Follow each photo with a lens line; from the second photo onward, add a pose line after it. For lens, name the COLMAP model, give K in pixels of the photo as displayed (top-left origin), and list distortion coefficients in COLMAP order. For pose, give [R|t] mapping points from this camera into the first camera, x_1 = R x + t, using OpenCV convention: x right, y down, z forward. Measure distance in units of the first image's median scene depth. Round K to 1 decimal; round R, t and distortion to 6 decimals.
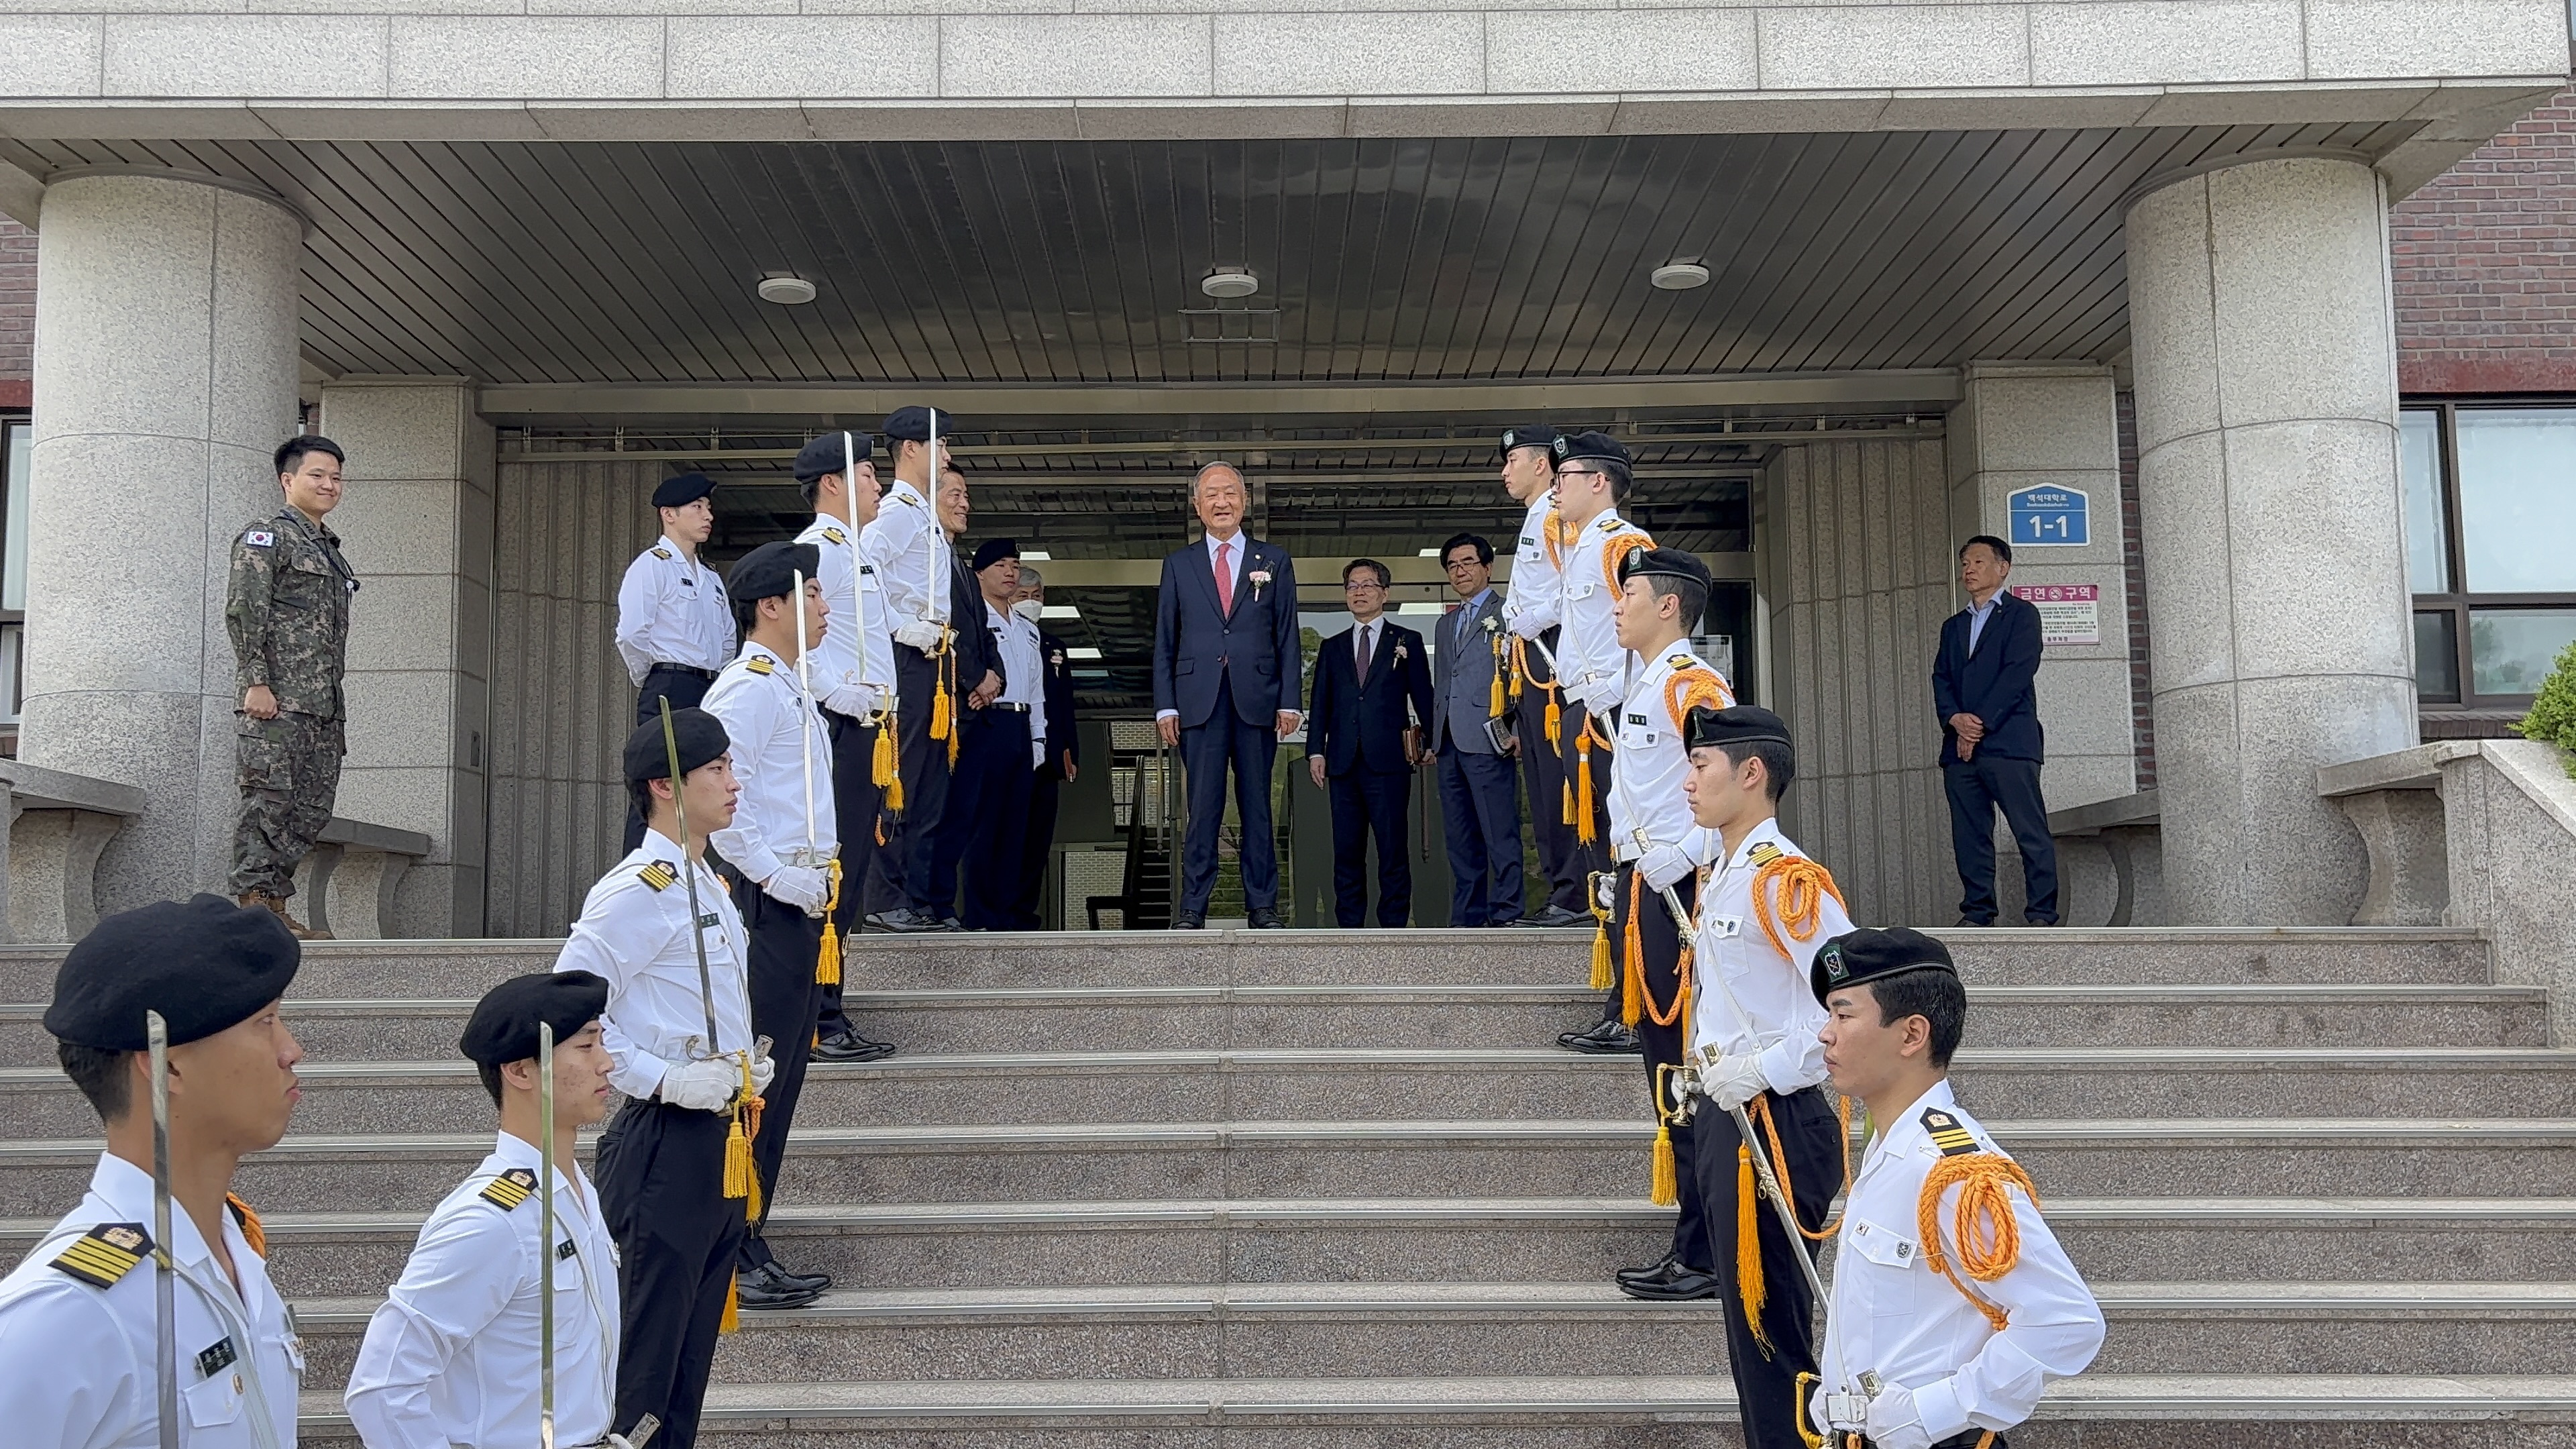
lens RADIAL K [[2237.1, 0, 1288.0], [0, 2237.1, 724.5], [0, 0, 1]] dist [0.011871, 0.010824]
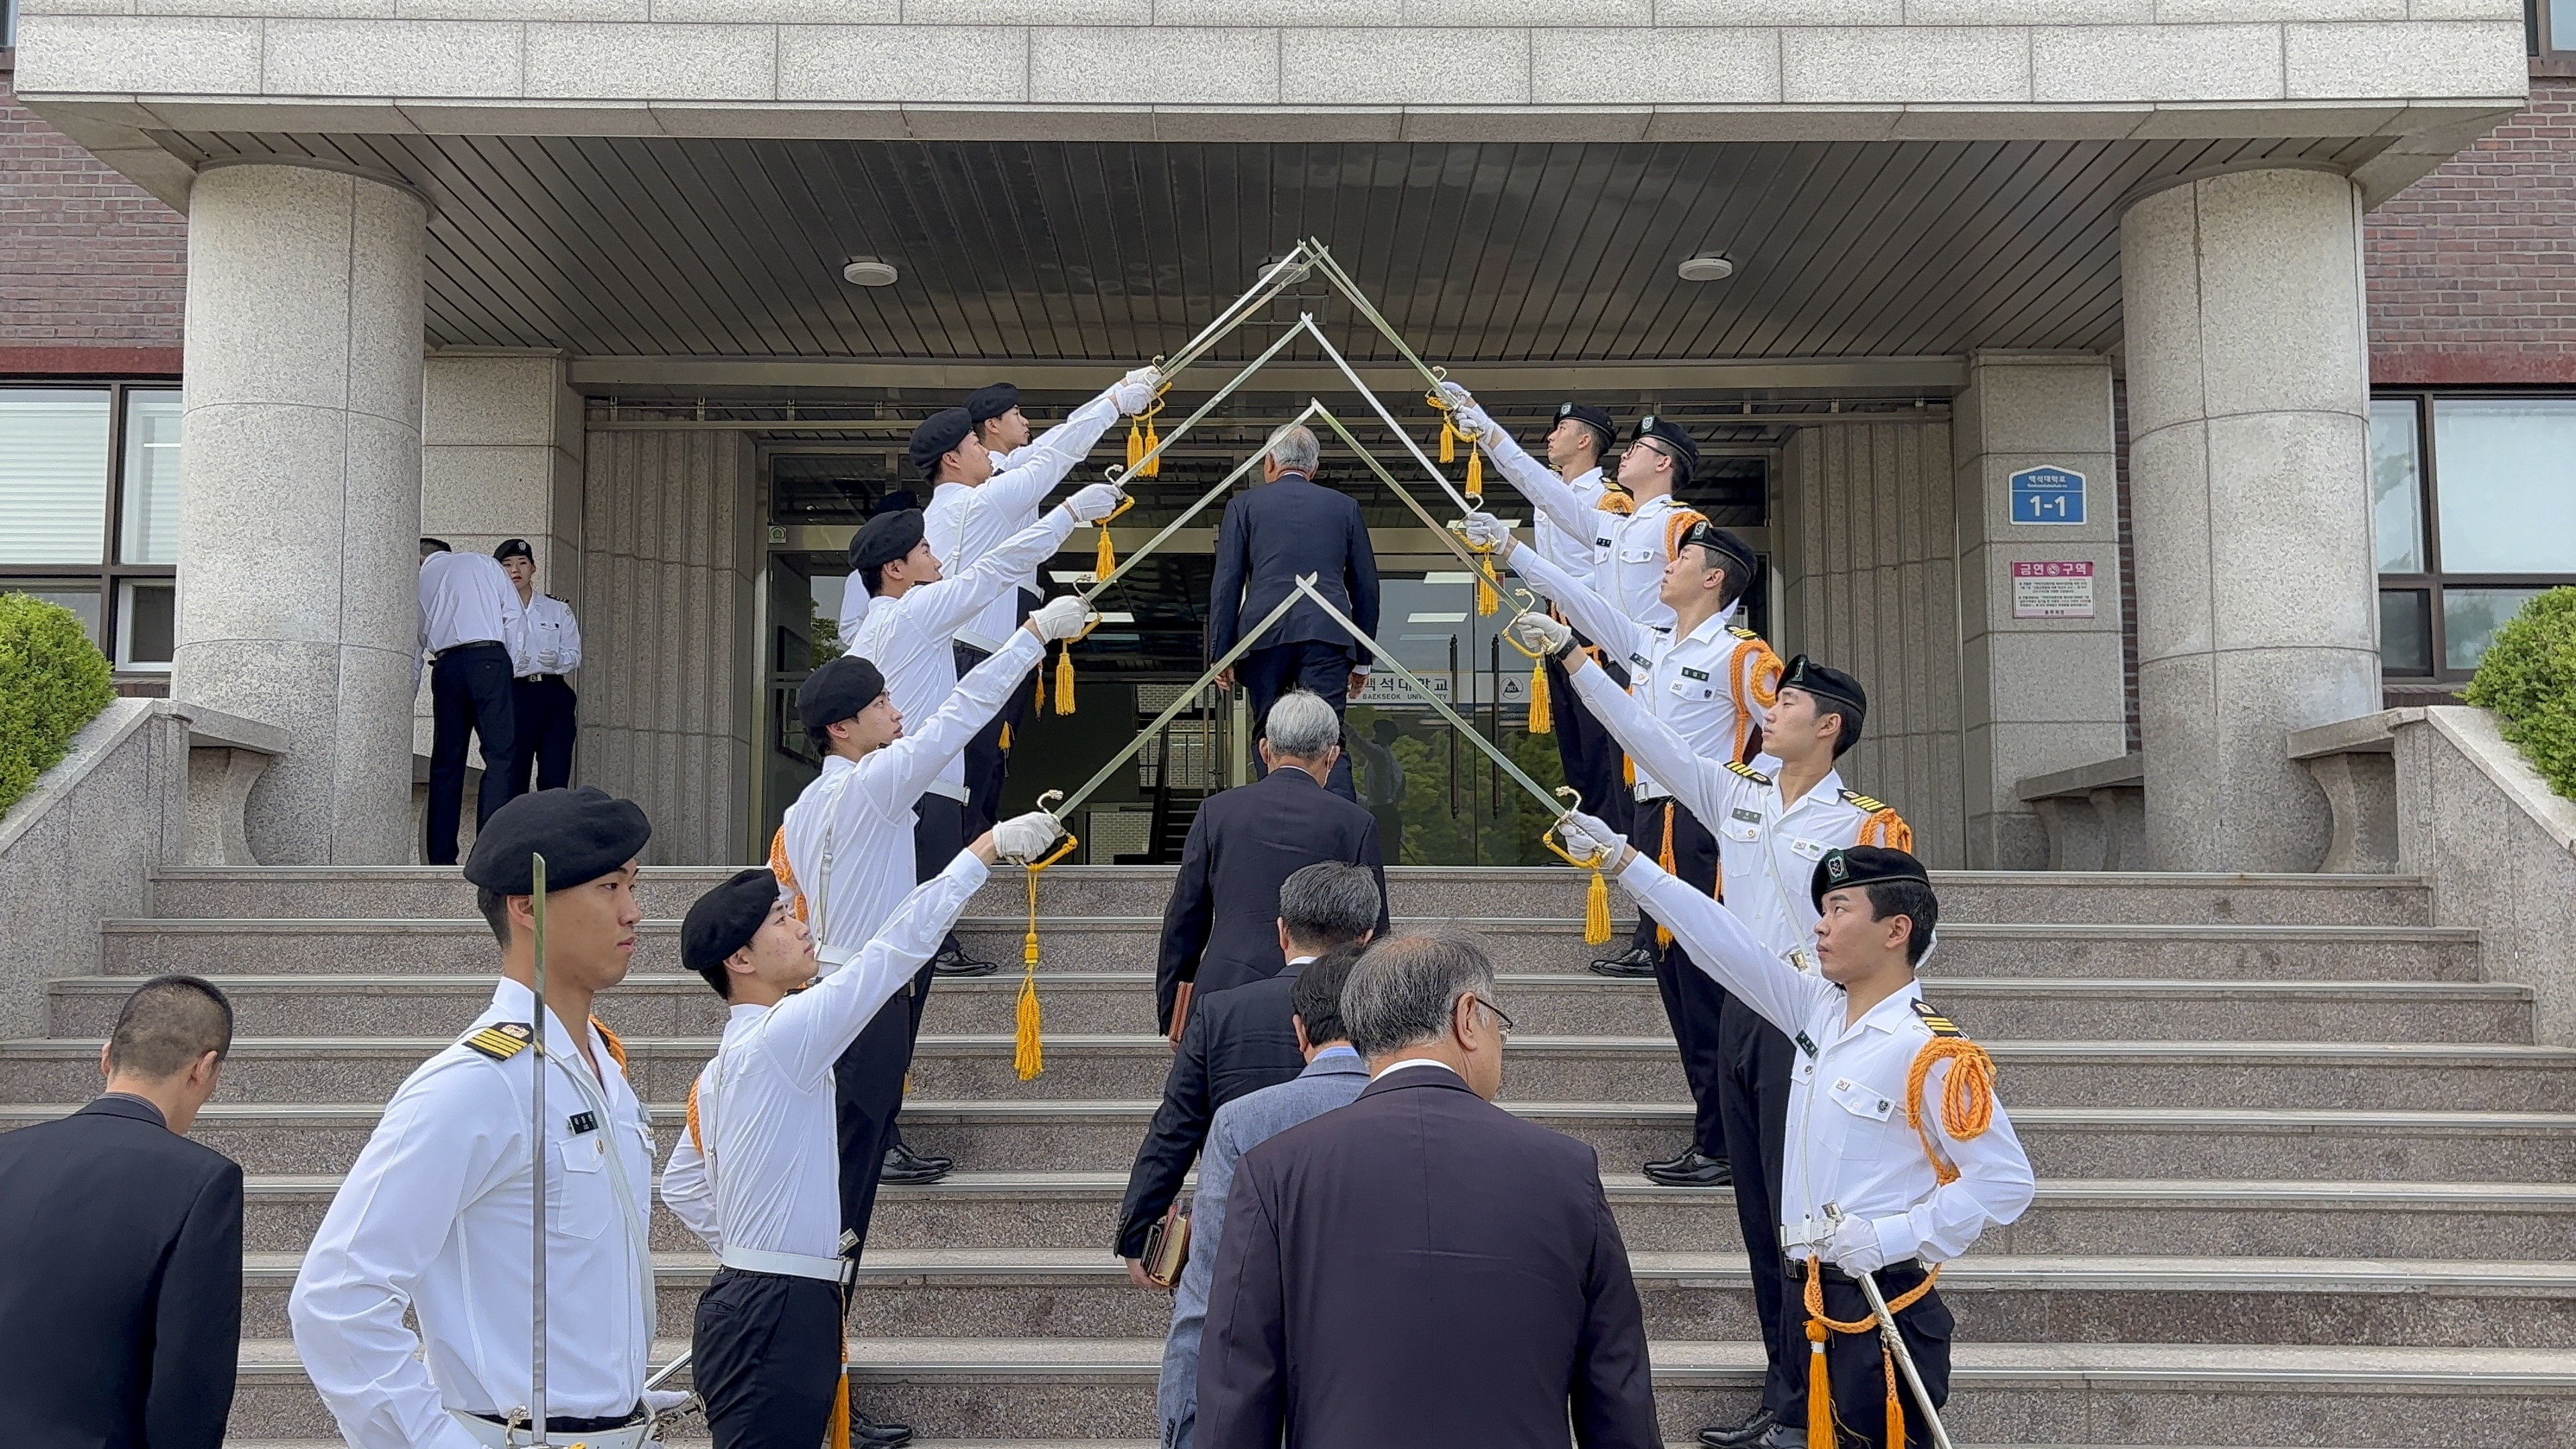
lens RADIAL K [[2262.6, 0, 1288.0], [0, 2262.6, 724.5], [0, 0, 1]] dist [0.014268, -0.008837]
pose [[0.999941, 0.010768, -0.001306, -0.024737], [-0.010749, 0.999850, 0.013607, 0.005943], [0.001452, -0.013592, 0.999907, -0.103441]]
